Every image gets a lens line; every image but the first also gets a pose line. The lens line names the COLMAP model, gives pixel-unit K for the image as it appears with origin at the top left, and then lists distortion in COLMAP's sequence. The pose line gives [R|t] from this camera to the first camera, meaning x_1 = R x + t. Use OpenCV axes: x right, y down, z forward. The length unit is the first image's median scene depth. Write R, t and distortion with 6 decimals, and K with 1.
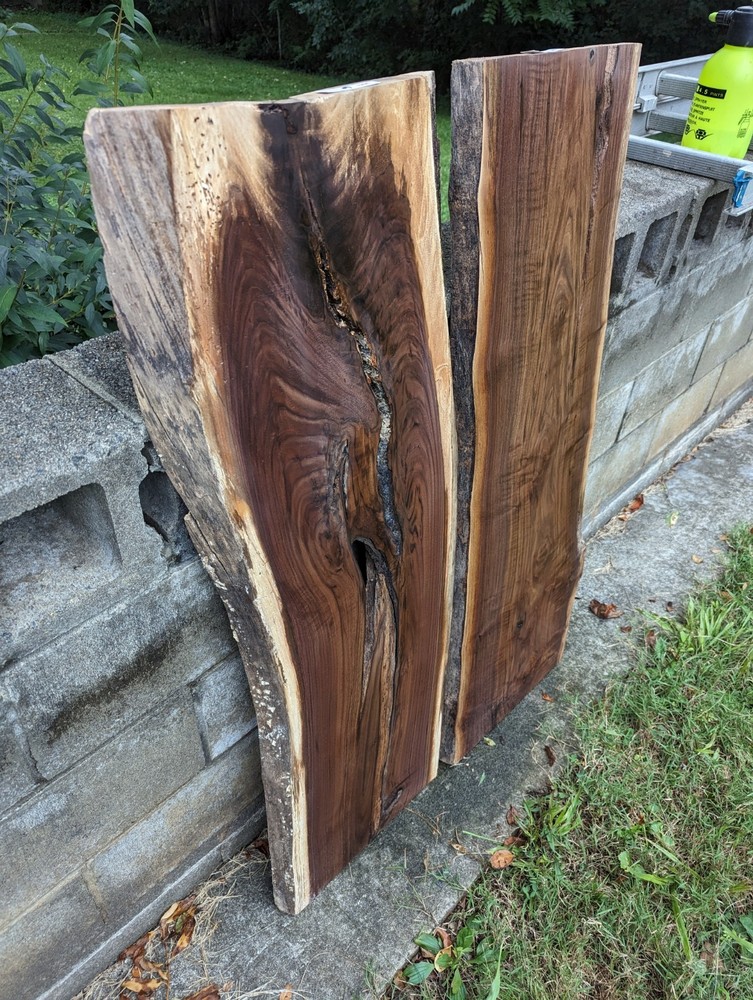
lens RADIAL K [[715.9, 0, 372.1], [0, 715.9, 495.0], [0, 0, 1]] dist [0.046438, -0.047499]
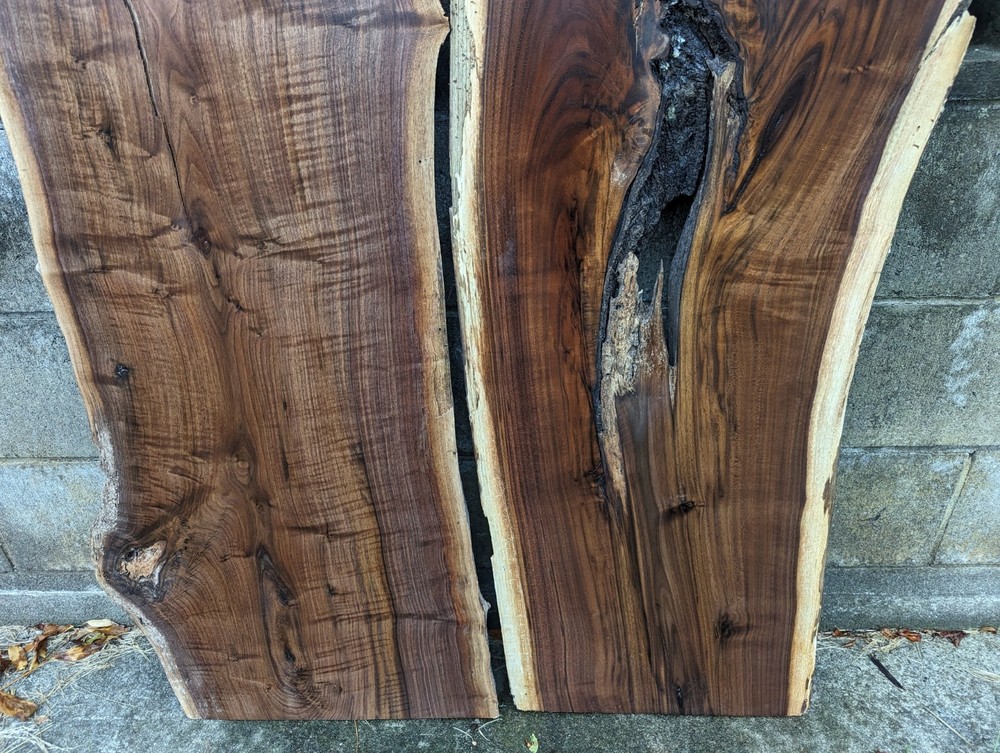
lens RADIAL K [[715.9, 0, 496.1], [0, 715.9, 375.7], [0, 0, 1]] dist [0.046438, -0.047499]
pose [[0.682634, 0.329352, -0.652332, 0.662454], [-0.418758, 0.907874, 0.020161, 0.090965], [0.598876, 0.259407, 0.757665, 0.659691]]
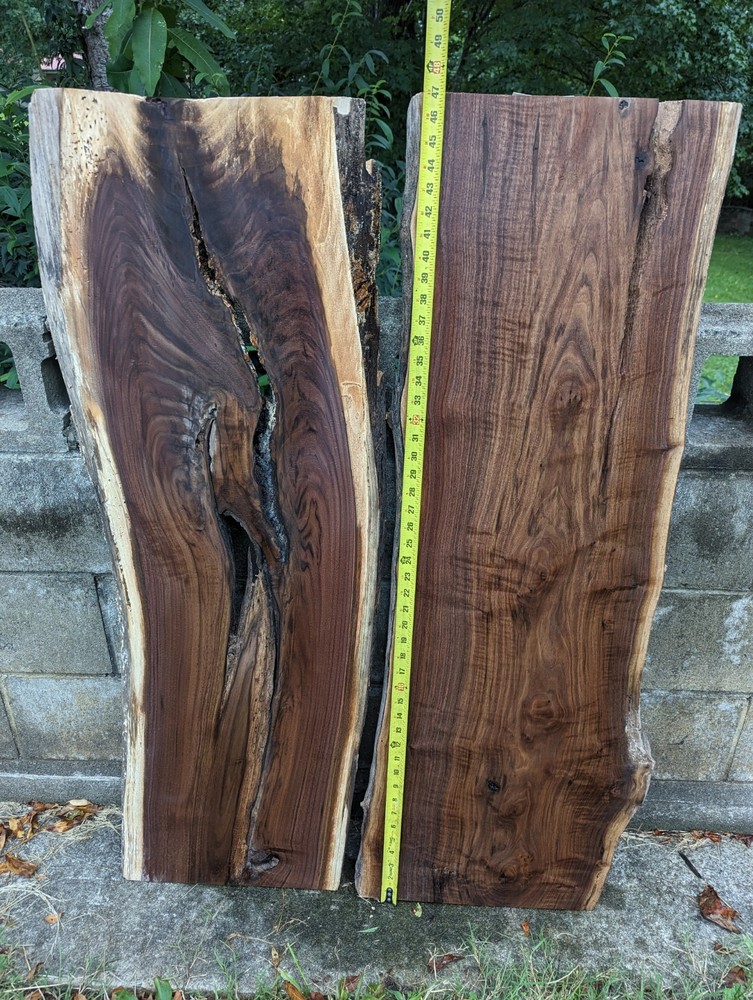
lens RADIAL K [[715.9, 0, 387.5], [0, 715.9, 499.2], [0, 0, 1]] dist [0.046438, -0.047499]
pose [[0.674670, 0.298553, -0.675045, 0.827454], [-0.454821, 0.888448, -0.061632, 0.001447], [0.581342, 0.348606, 0.735197, 0.345461]]
